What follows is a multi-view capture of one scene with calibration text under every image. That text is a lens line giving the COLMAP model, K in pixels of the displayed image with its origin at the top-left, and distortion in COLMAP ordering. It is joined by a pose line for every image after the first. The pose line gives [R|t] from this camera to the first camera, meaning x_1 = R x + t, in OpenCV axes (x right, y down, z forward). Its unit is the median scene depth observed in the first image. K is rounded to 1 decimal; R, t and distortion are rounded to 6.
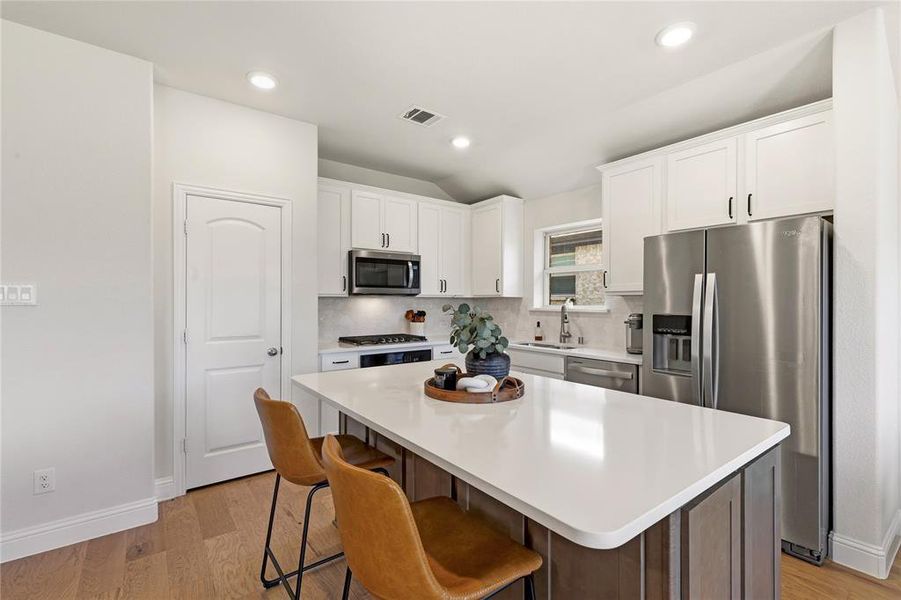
lens RADIAL K [[409.0, 0, 457.1], [0, 409.0, 299.2], [0, 0, 1]] dist [0.013919, -0.002579]
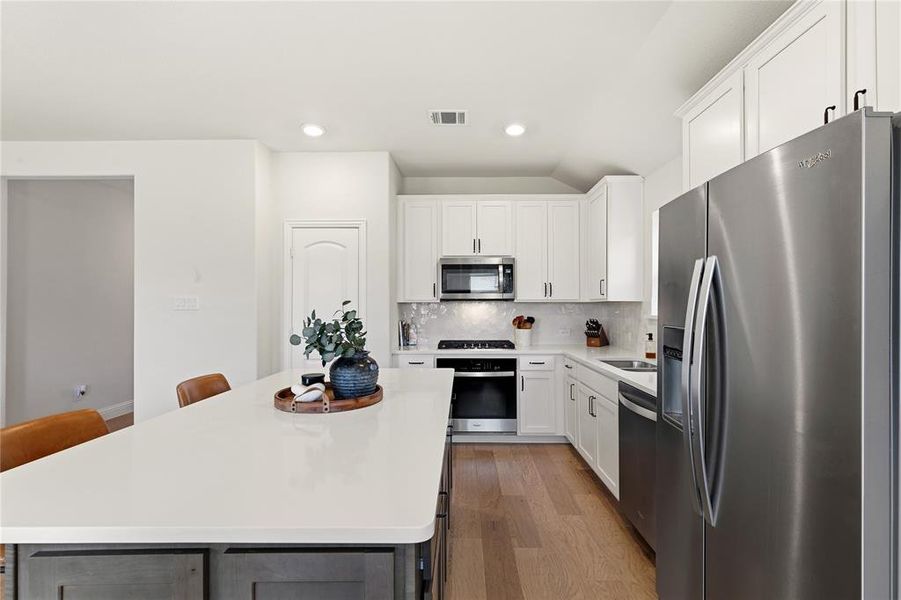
lens RADIAL K [[409.0, 0, 456.1], [0, 409.0, 301.4], [0, 0, 1]] dist [0.013919, -0.002579]
pose [[0.788141, -0.008583, -0.615435, 0.394336], [0.004287, 0.999955, -0.008455, 0.000280], [0.615480, 0.004025, 0.788142, 0.181594]]
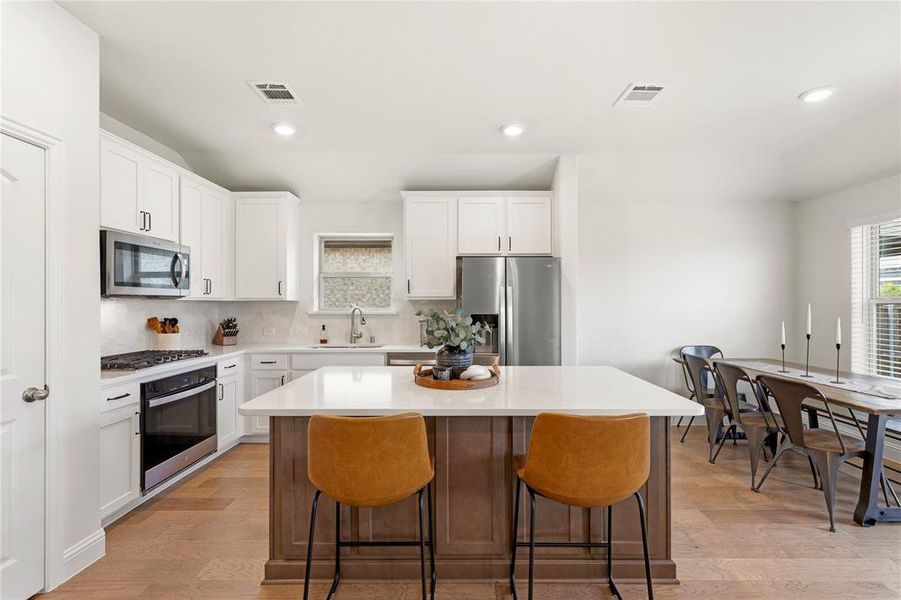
lens RADIAL K [[409.0, 0, 457.5], [0, 409.0, 301.4], [0, 0, 1]] dist [0.013919, -0.002579]
pose [[0.608254, 0.000846, 0.793742, -0.413663], [-0.000561, 1.000000, -0.000636, -0.002819], [-0.793742, -0.000058, 0.608254, 0.125654]]
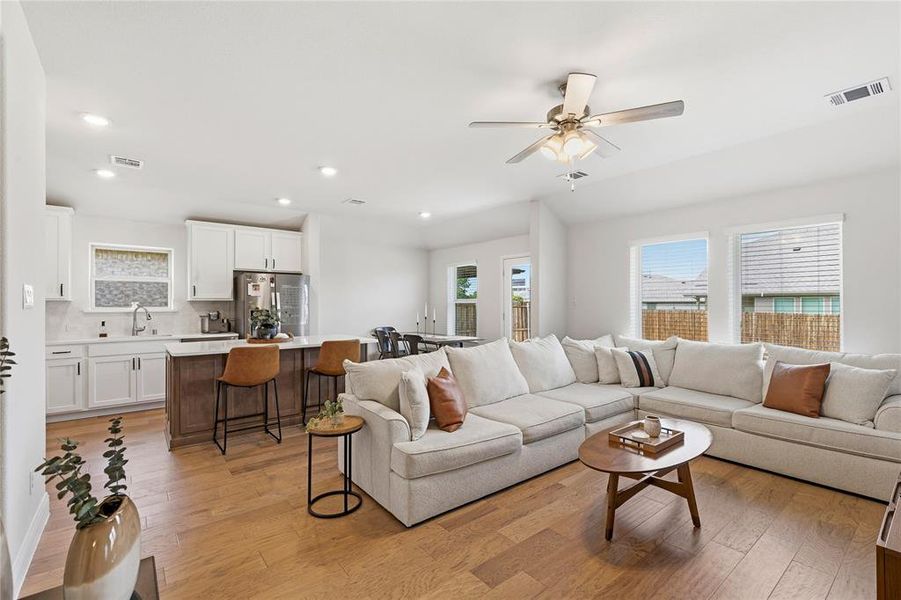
lens RADIAL K [[409.0, 0, 459.3], [0, 409.0, 300.9], [0, 0, 1]] dist [0.013919, -0.002579]
pose [[-0.029621, 0.004889, 0.999549, -1.071034], [-0.001095, 0.999987, -0.004923, -0.000962], [-0.999561, -0.001240, -0.029616, -0.008950]]
